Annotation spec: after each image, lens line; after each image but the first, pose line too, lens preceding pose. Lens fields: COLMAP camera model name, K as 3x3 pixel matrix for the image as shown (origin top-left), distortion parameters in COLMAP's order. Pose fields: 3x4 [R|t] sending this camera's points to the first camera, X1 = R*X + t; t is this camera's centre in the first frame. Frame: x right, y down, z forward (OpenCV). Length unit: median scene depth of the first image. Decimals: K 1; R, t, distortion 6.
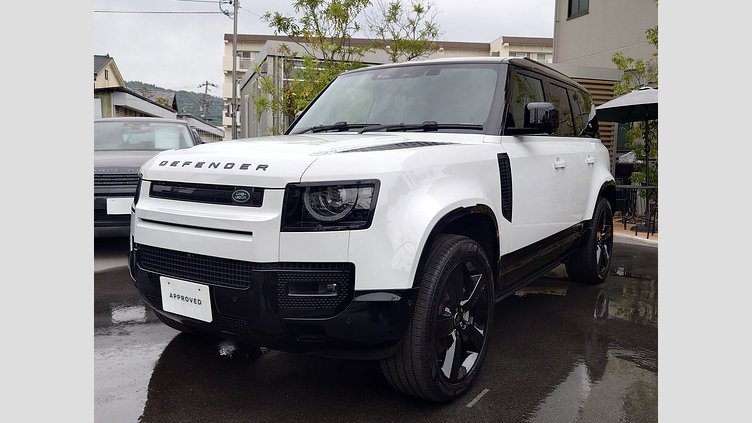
lens RADIAL K [[635.7, 0, 350.0], [0, 635.7, 211.3], [0, 0, 1]] dist [-0.004053, -0.000015]
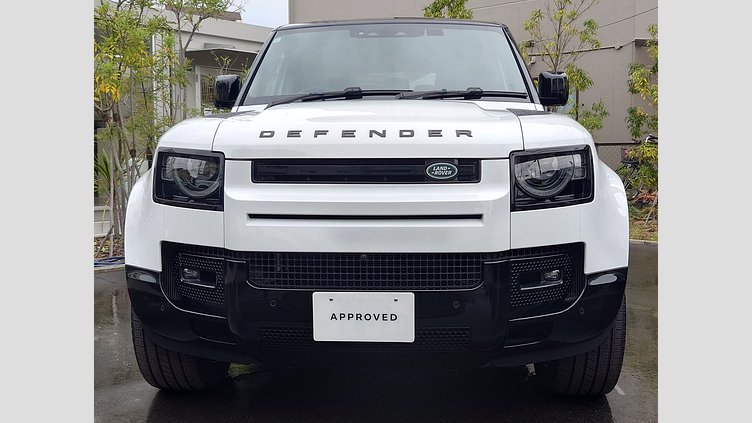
lens RADIAL K [[783.5, 0, 378.4], [0, 783.5, 212.3], [0, 0, 1]] dist [-0.006834, 0.000000]
pose [[0.843589, -0.062441, 0.533348, -0.729043], [0.069725, 0.997545, 0.006502, 0.013930], [-0.532444, 0.031703, 0.845871, 0.235777]]
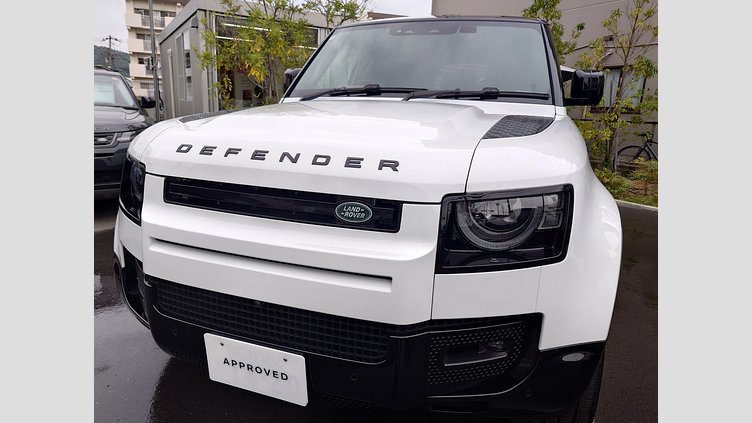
lens RADIAL K [[463.7, 0, 364.8], [0, 463.7, 219.5], [0, 0, 1]] dist [0.003275, 0.003439]
pose [[0.963716, -0.049770, 0.262250, -0.273123], [0.008609, 0.987748, 0.155817, -0.085164], [-0.266792, -0.147906, 0.952337, 0.557487]]
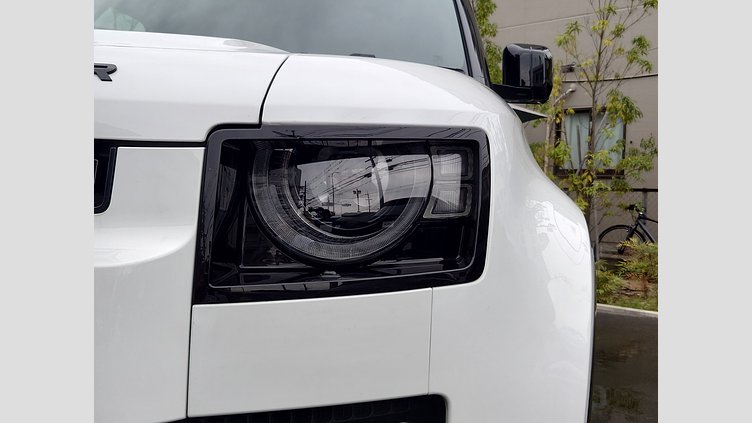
lens RADIAL K [[783.5, 0, 377.3], [0, 783.5, 206.5], [0, 0, 1]] dist [-0.006834, 0.000000]
pose [[0.885528, 0.008567, 0.464507, -0.181828], [0.022317, 0.997891, -0.060949, 0.012591], [-0.464049, 0.064339, 0.883470, 0.628233]]
